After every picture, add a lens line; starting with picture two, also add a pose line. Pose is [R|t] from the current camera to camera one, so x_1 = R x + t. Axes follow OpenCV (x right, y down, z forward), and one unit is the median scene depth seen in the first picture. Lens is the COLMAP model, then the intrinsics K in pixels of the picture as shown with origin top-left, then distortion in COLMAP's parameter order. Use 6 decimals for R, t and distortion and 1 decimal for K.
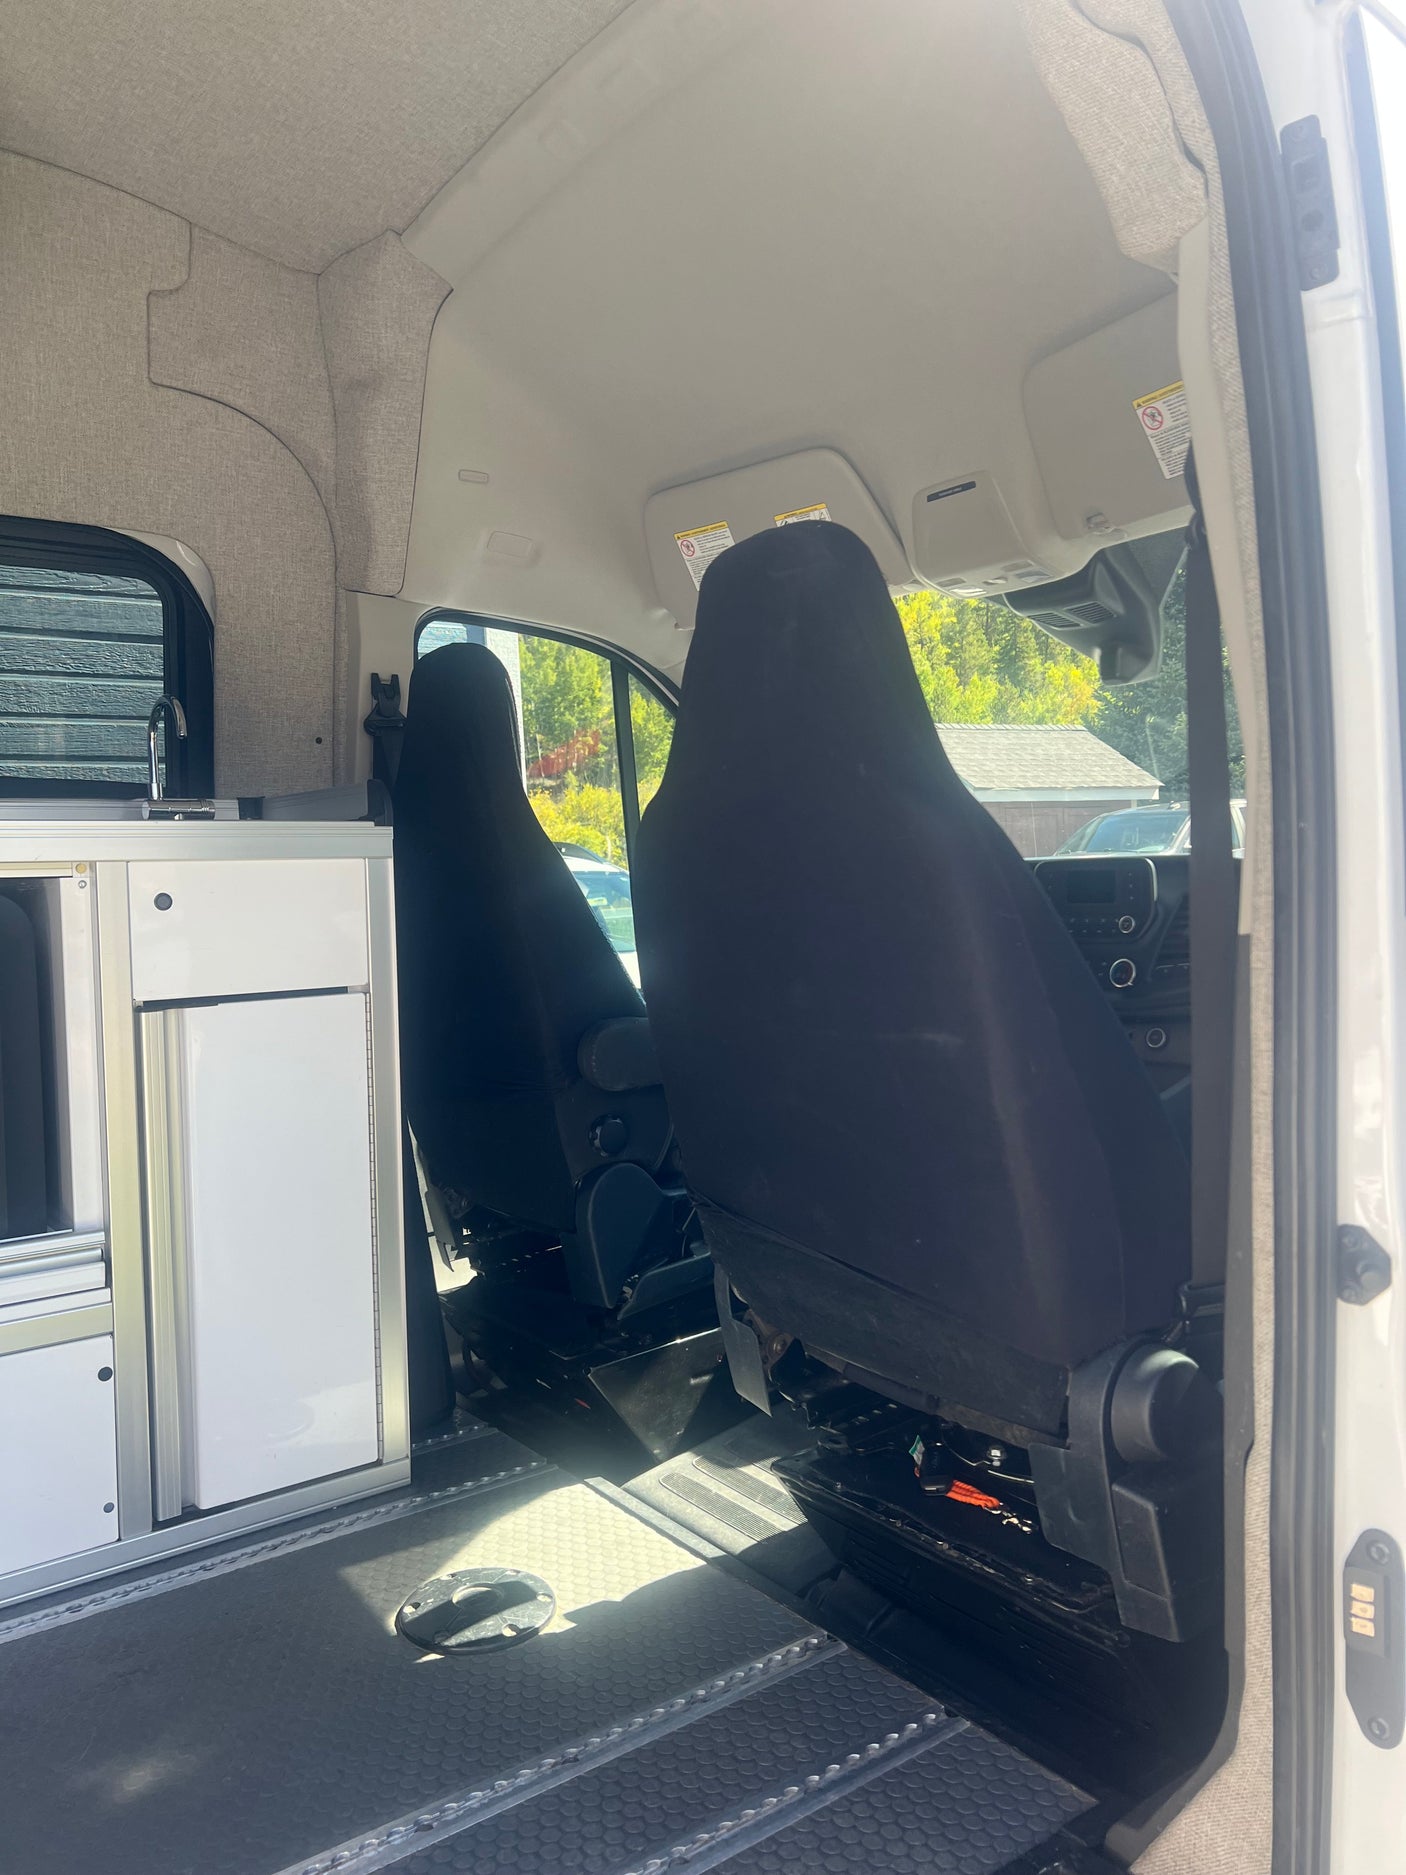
lens RADIAL K [[1420.8, 0, 699.0], [0, 1420.8, 922.9], [0, 0, 1]] dist [0.033147, -0.039119]
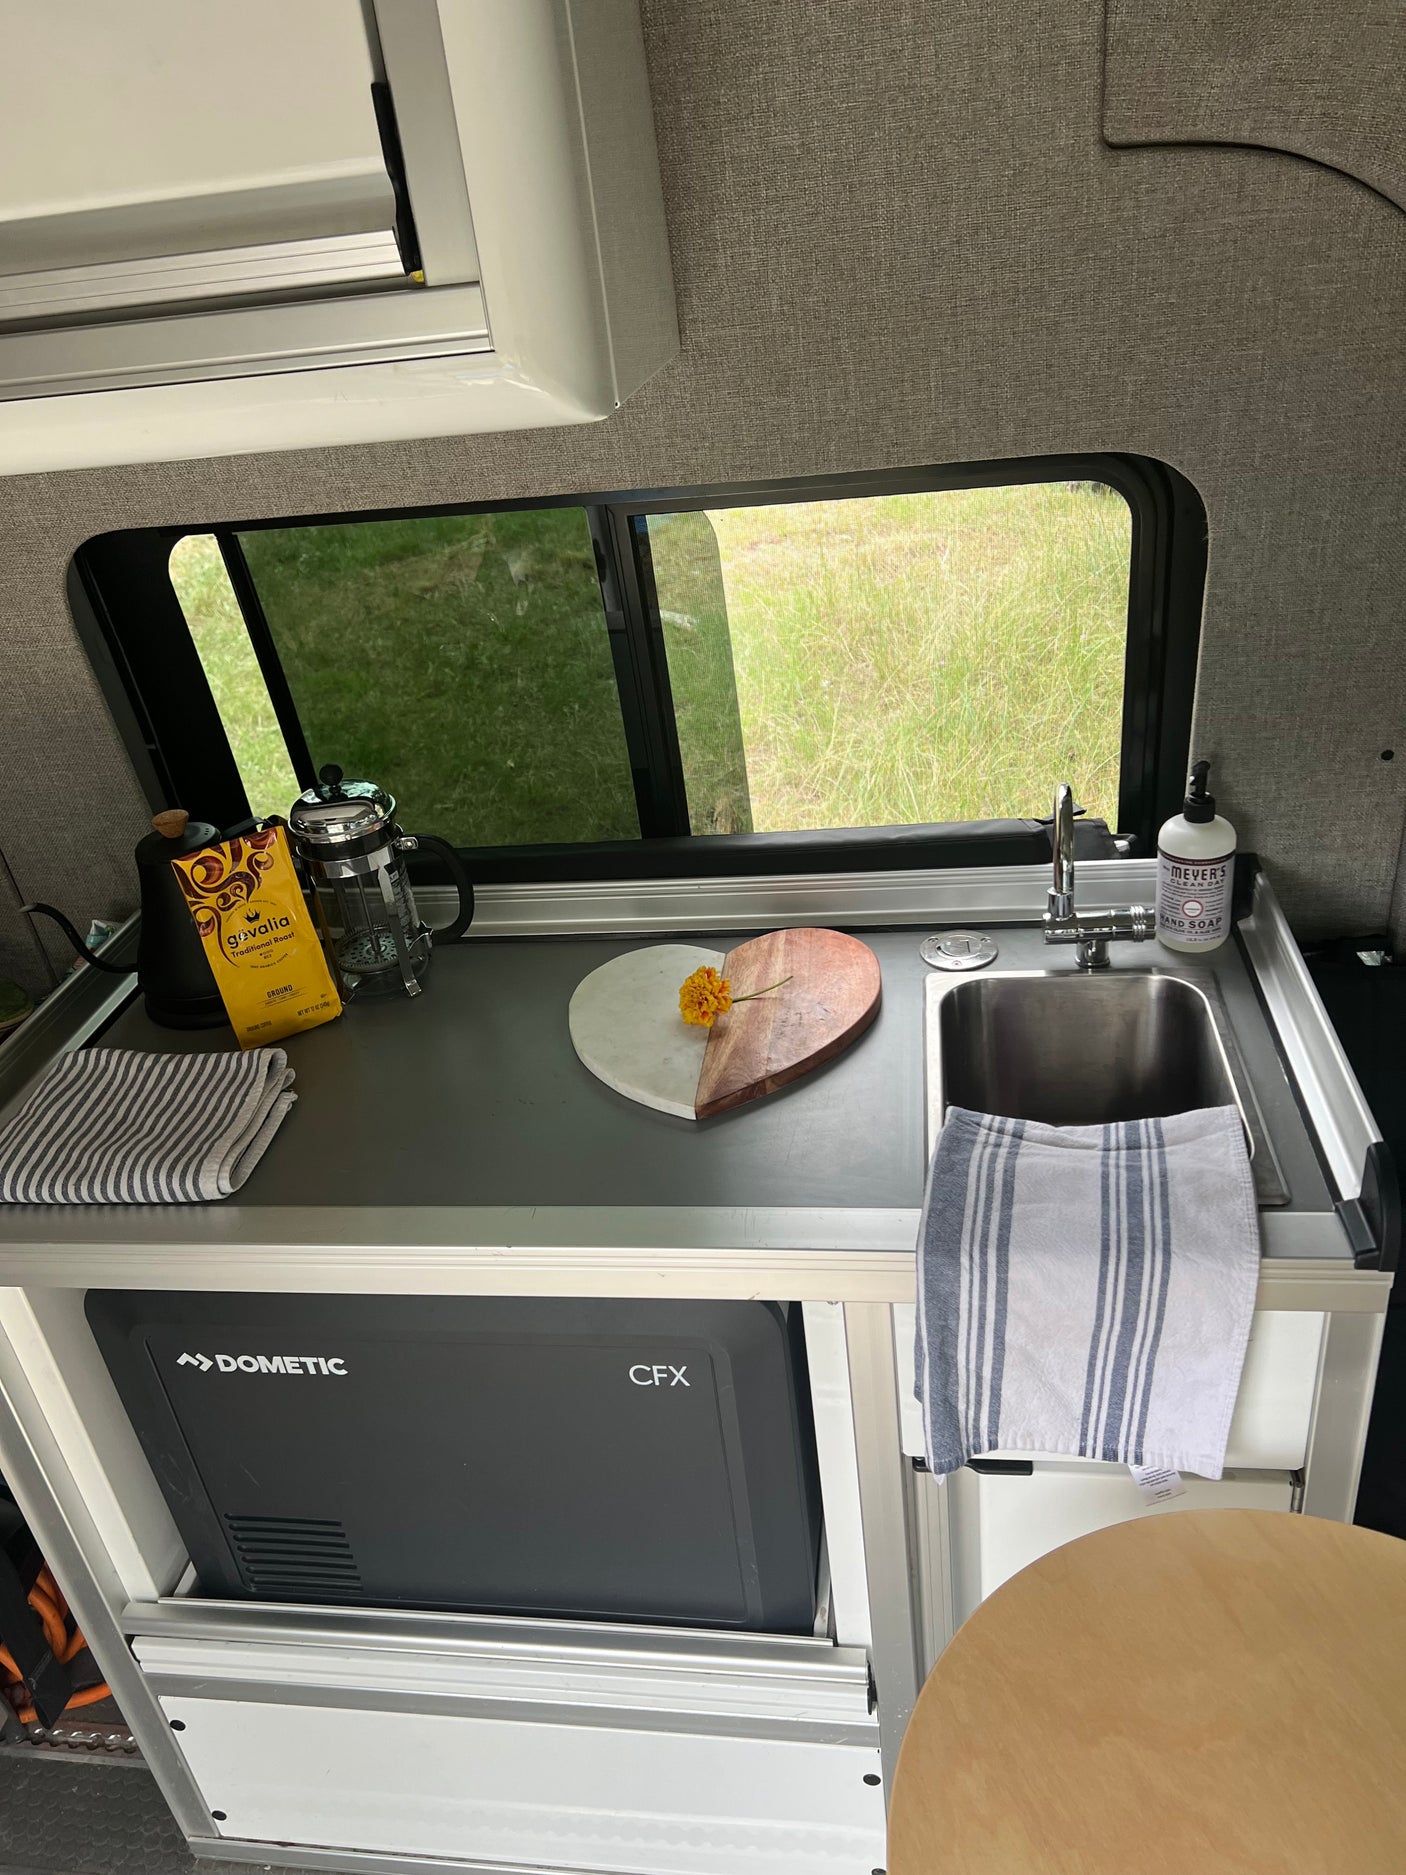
lens RADIAL K [[1420.8, 0, 686.2], [0, 1420.8, 943.2], [0, 0, 1]] dist [0.033147, -0.039119]
pose [[0.704159, 0.299038, -0.644000, -0.102572], [0.072079, 0.872198, 0.483813, -0.433143], [0.706374, -0.387101, 0.592612, 0.569978]]
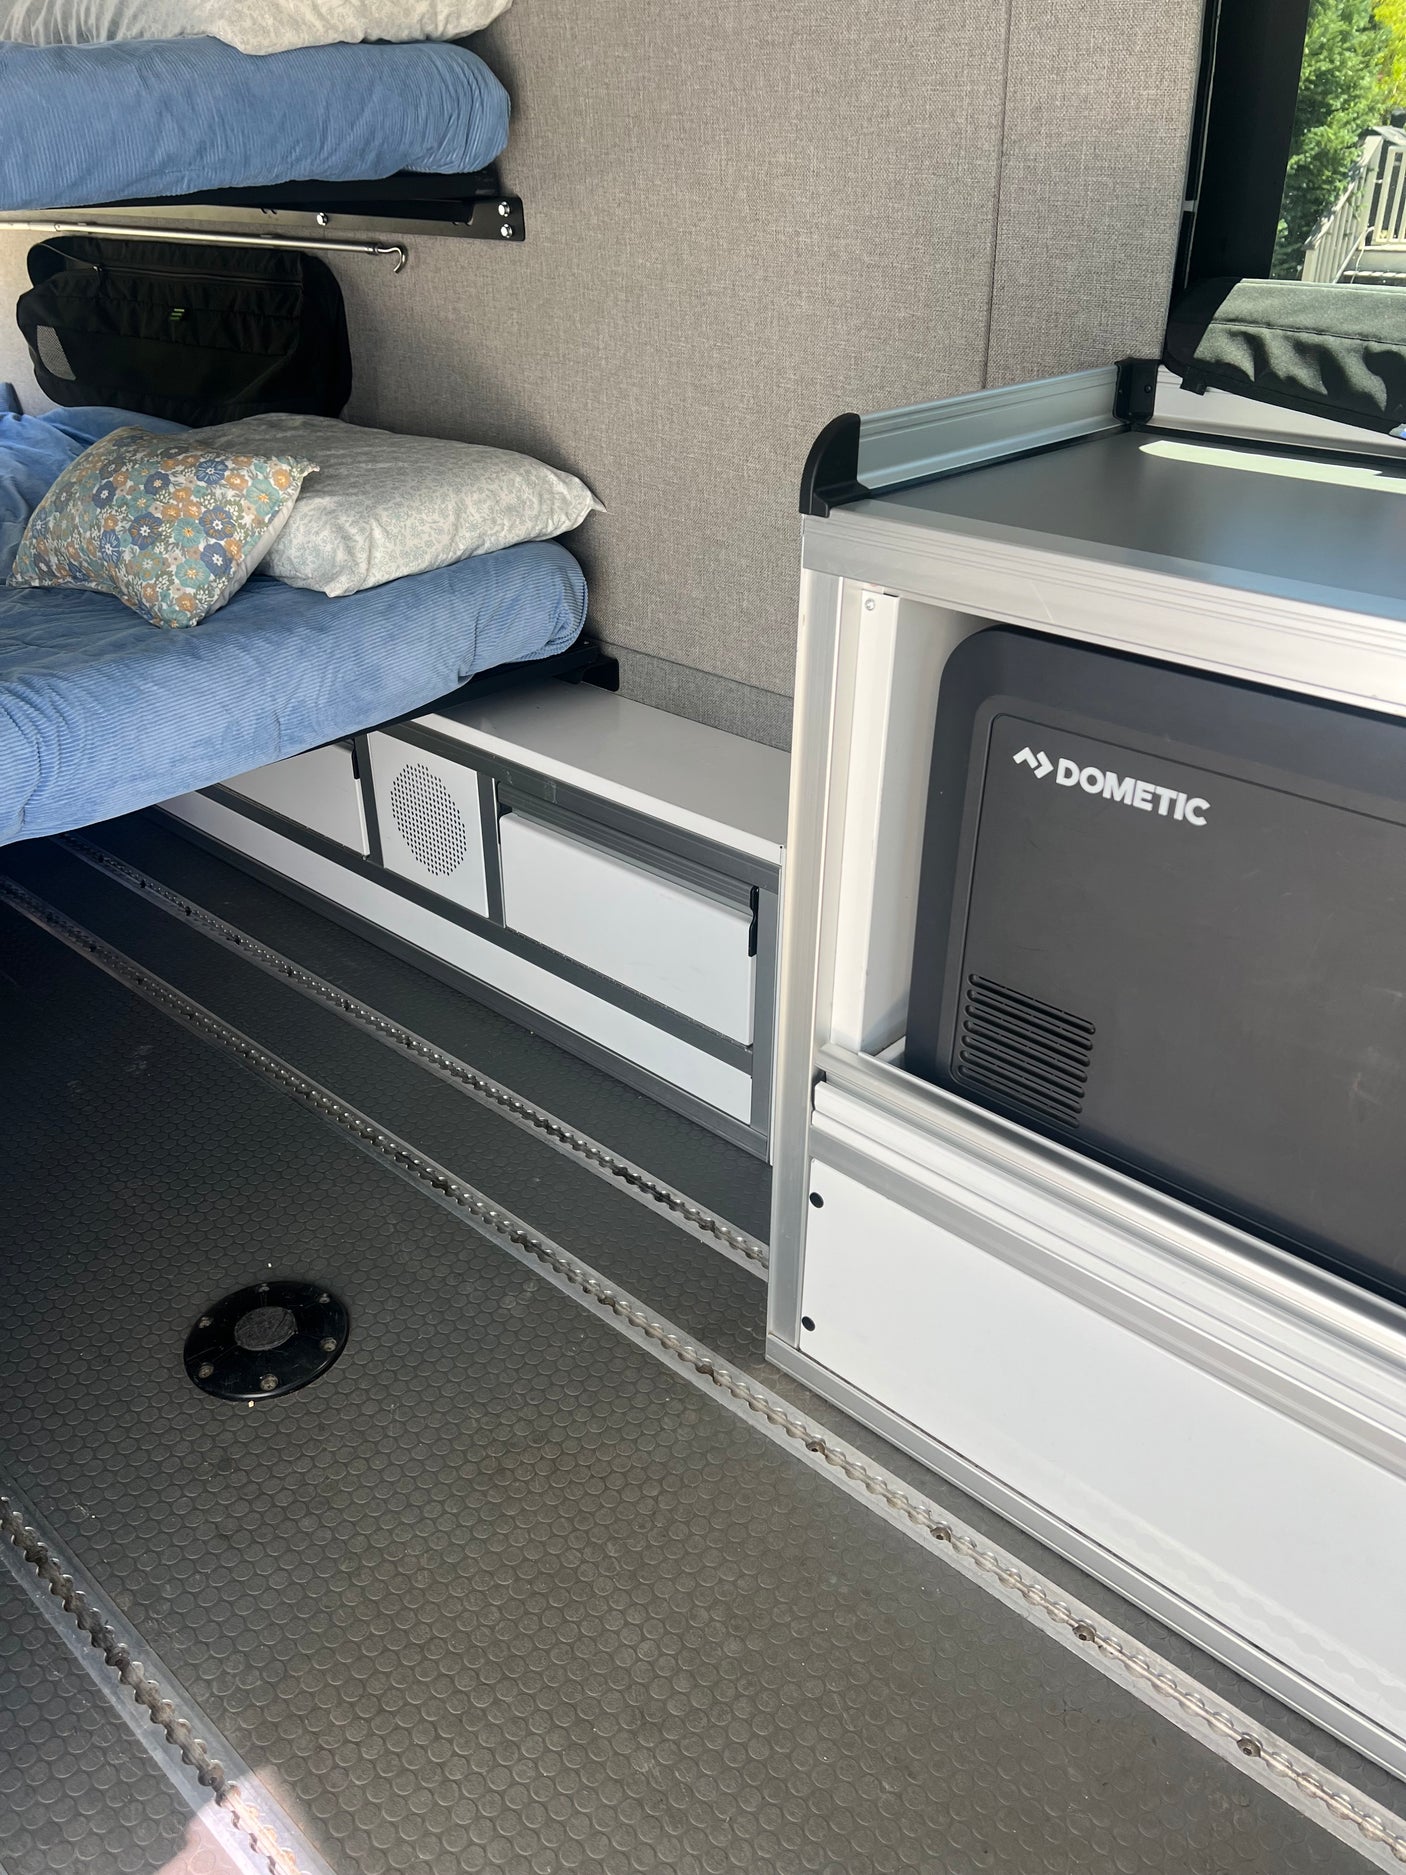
lens RADIAL K [[1420.8, 0, 687.9], [0, 1420.8, 963.6], [0, 0, 1]] dist [0.033147, -0.039119]
pose [[0.187062, 0.510691, -0.839168, -0.131067], [-0.043583, 0.857720, 0.512266, -0.180900], [0.981381, -0.059252, 0.182704, 0.478889]]
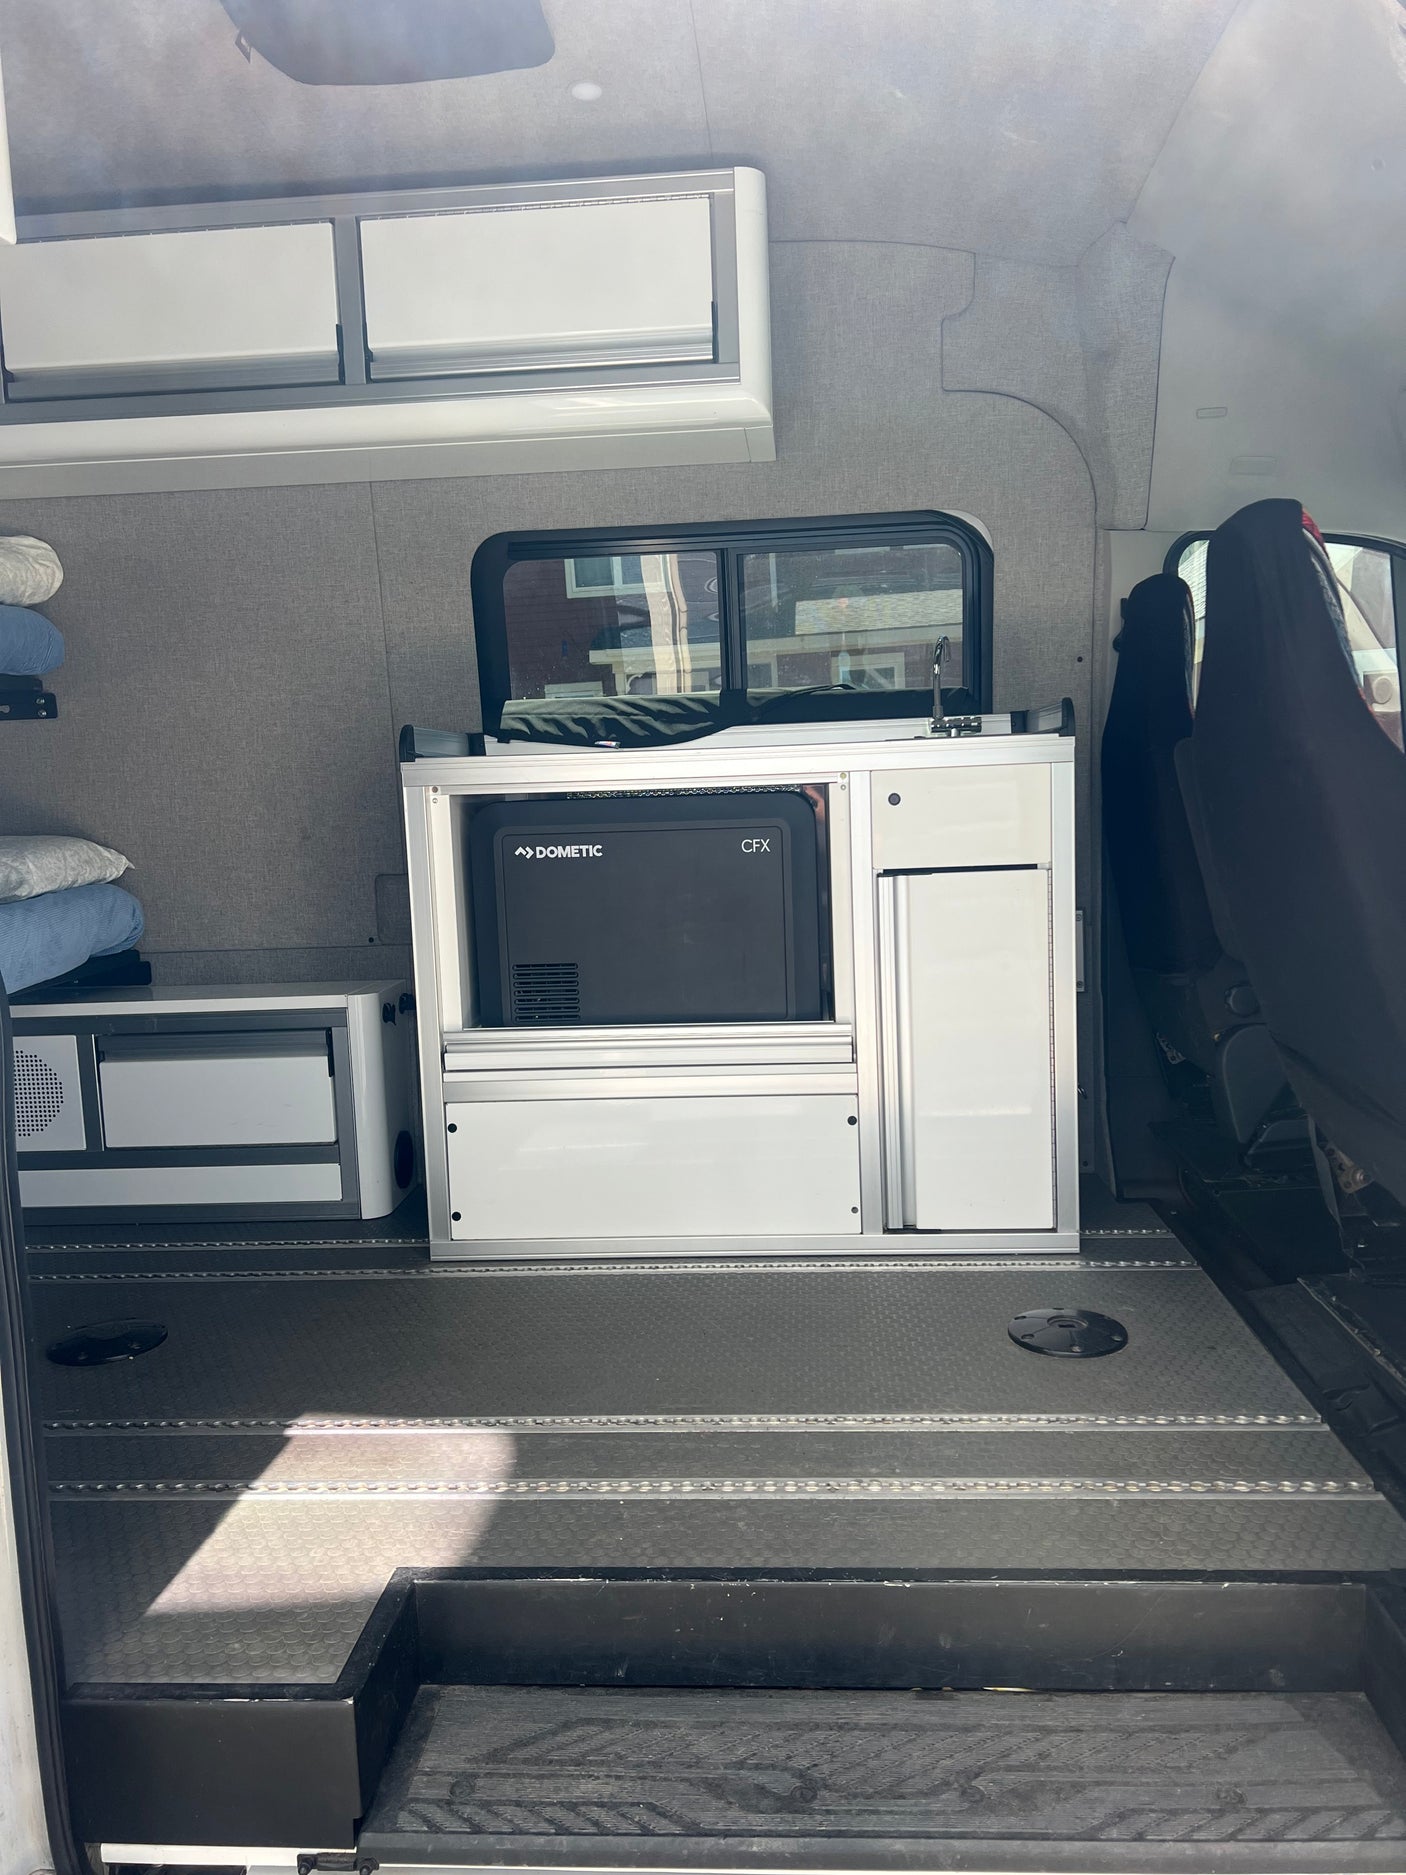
lens RADIAL K [[1420.8, 0, 709.7], [0, 1420.8, 947.5], [0, 0, 1]] dist [0.033147, -0.039119]
pose [[0.757010, 0.072082, -0.649416, 0.369010], [-0.003640, 0.994346, 0.106125, -0.015340], [0.653394, -0.077974, 0.752992, -0.166176]]
